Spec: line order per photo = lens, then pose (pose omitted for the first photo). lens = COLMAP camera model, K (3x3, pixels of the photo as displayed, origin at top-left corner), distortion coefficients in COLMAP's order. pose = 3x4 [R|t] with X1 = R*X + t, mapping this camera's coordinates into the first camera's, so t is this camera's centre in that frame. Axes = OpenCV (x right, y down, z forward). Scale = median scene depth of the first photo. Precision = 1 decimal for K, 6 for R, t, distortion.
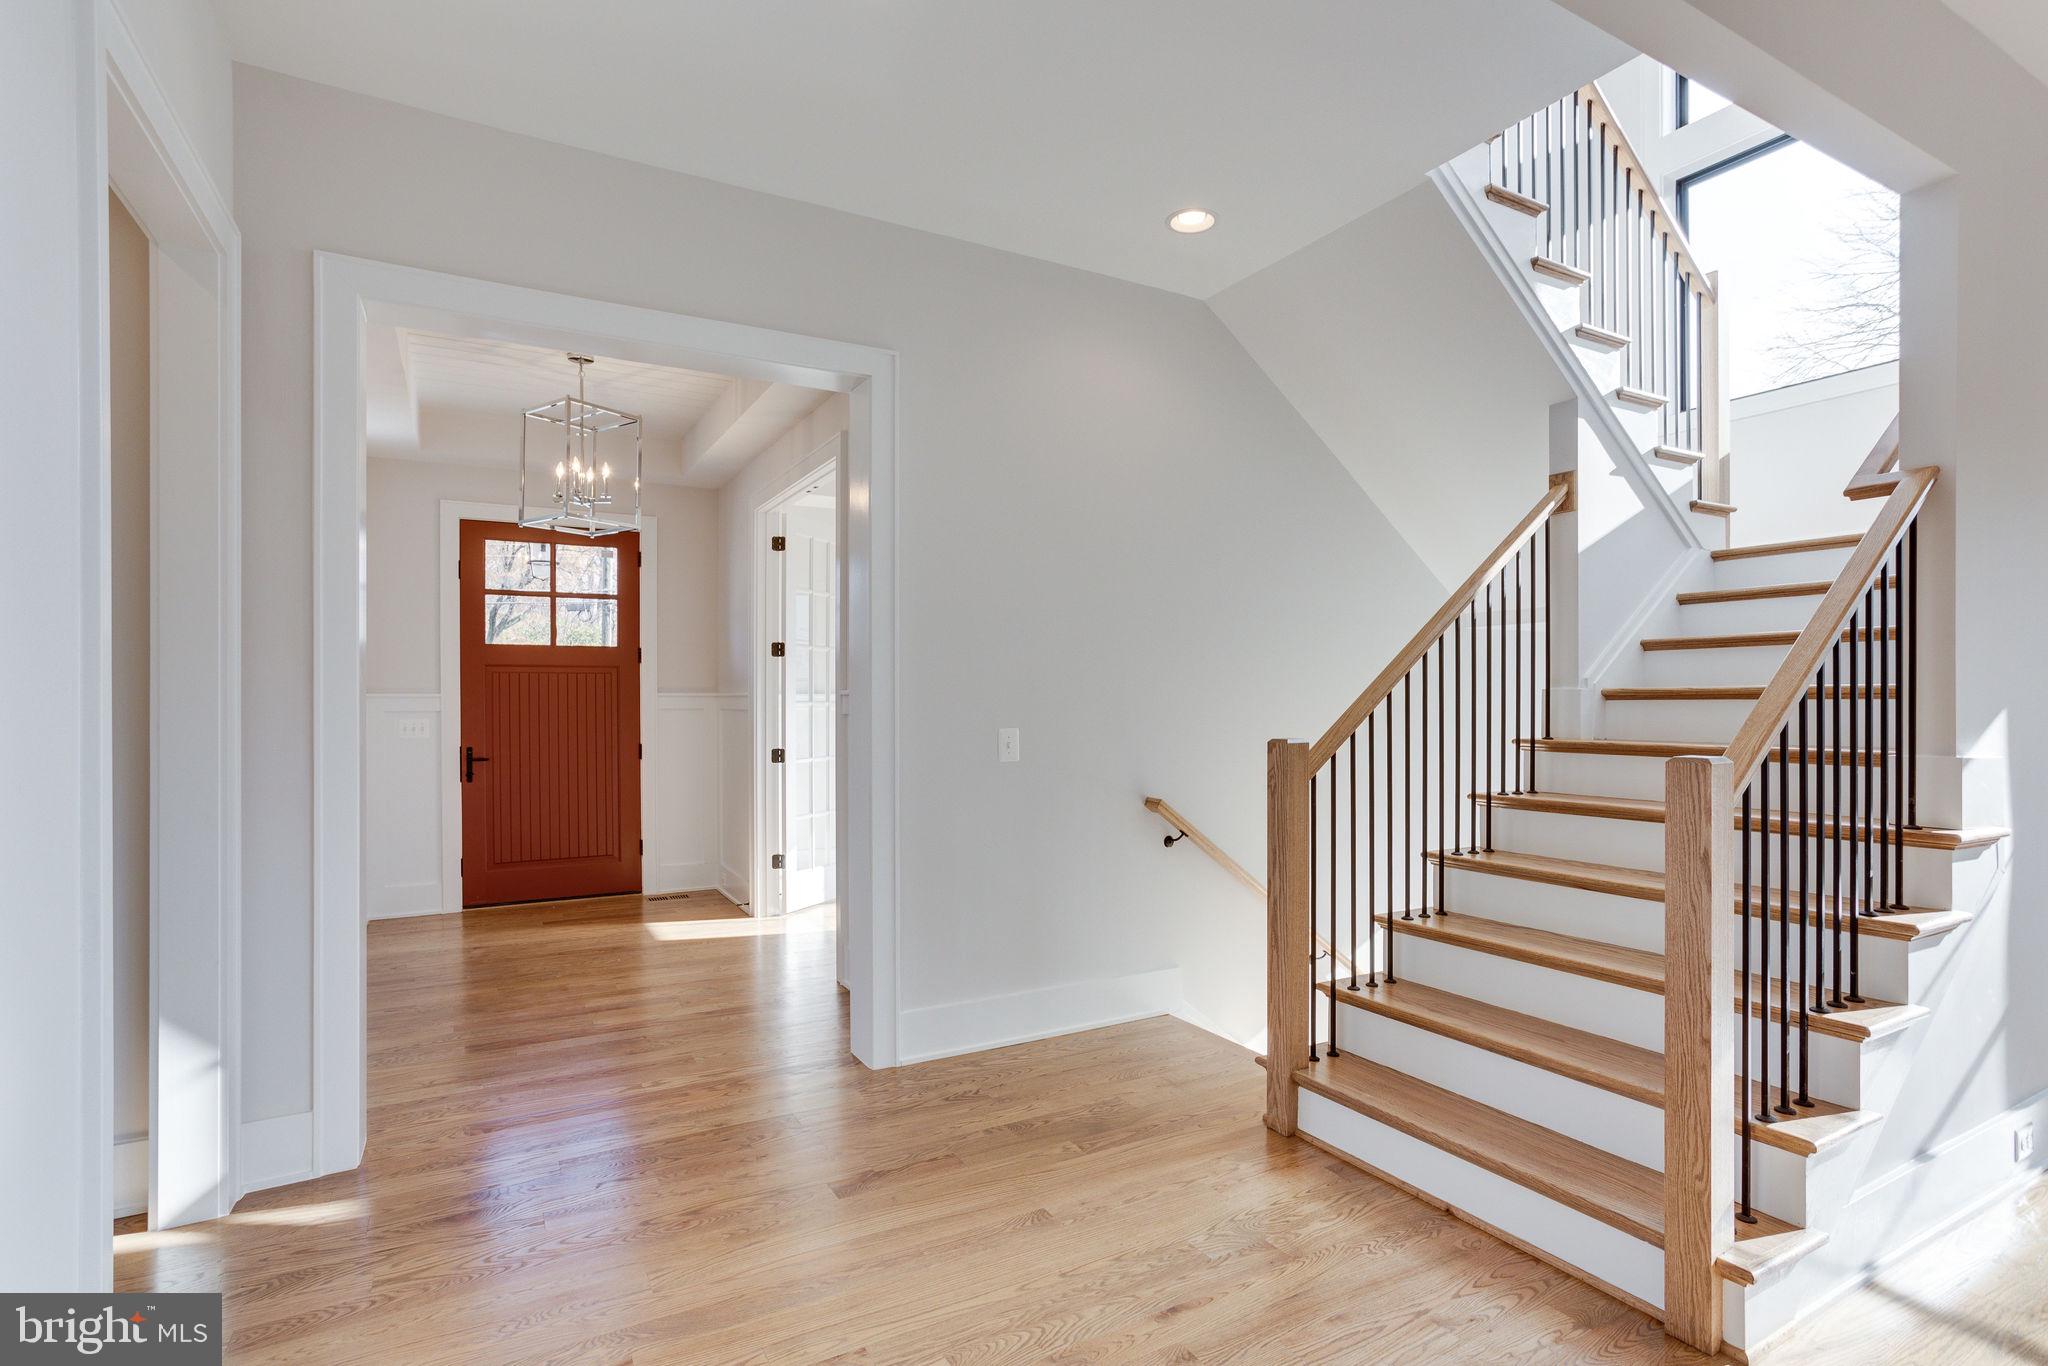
lens RADIAL K [[1005.8, 0, 1032.1], [0, 1005.8, 703.2], [0, 0, 1]] dist [-0.053412, 0.031500]
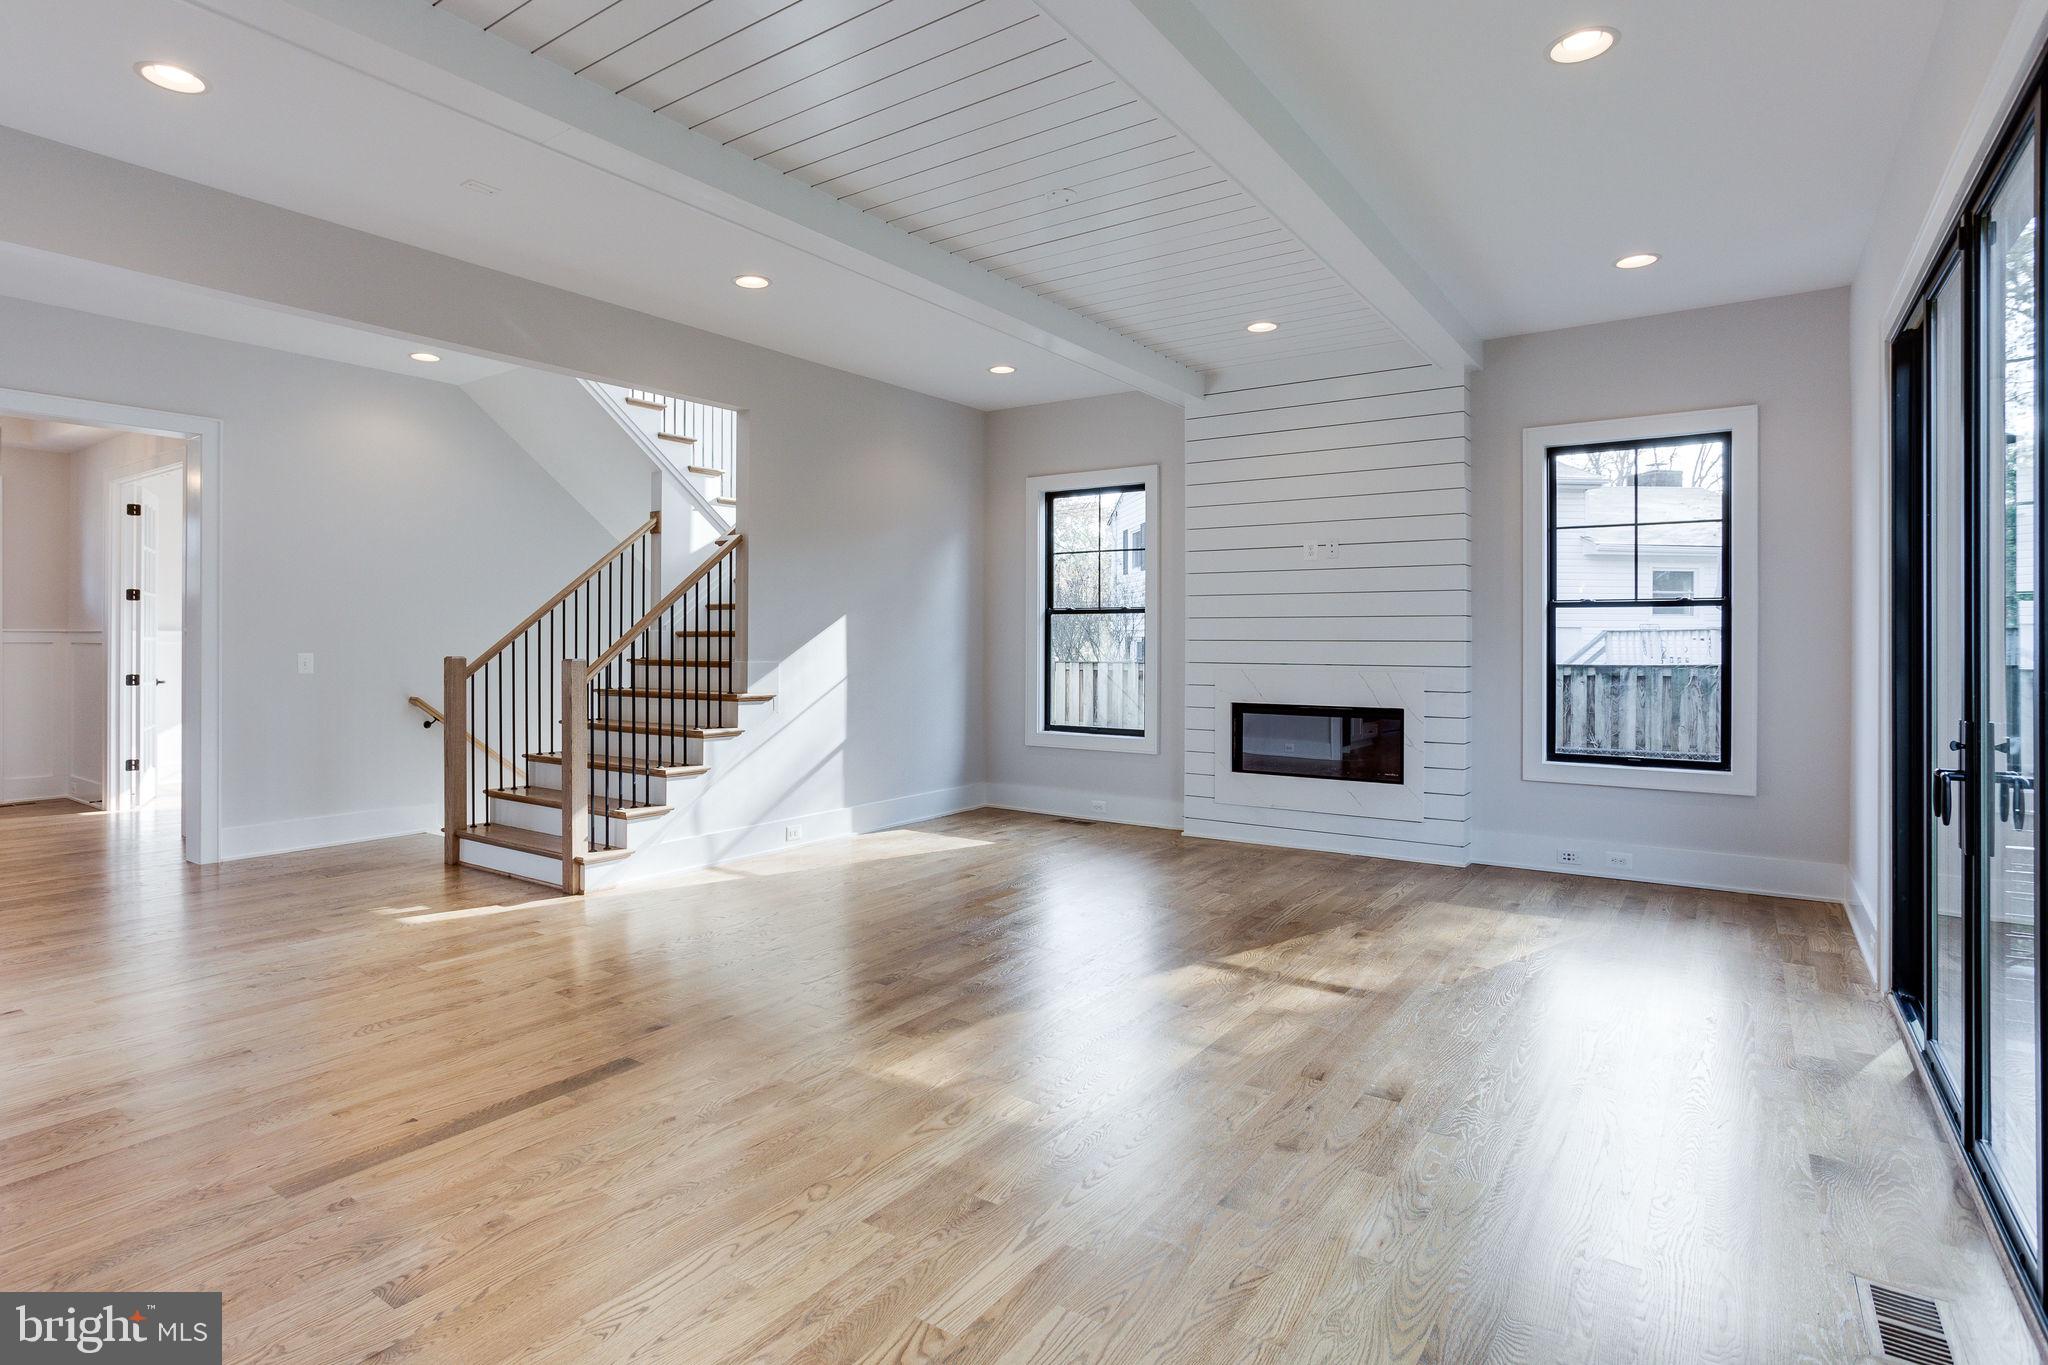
lens RADIAL K [[1057.7, 0, 973.7], [0, 1057.7, 640.1], [0, 0, 1]] dist [-0.063737, 0.036254]
pose [[0.907652, 0.003935, 0.419705, 0.246664], [-0.002800, 0.999991, -0.003319, 0.006470], [-0.419715, 0.001837, 0.907654, -0.936619]]
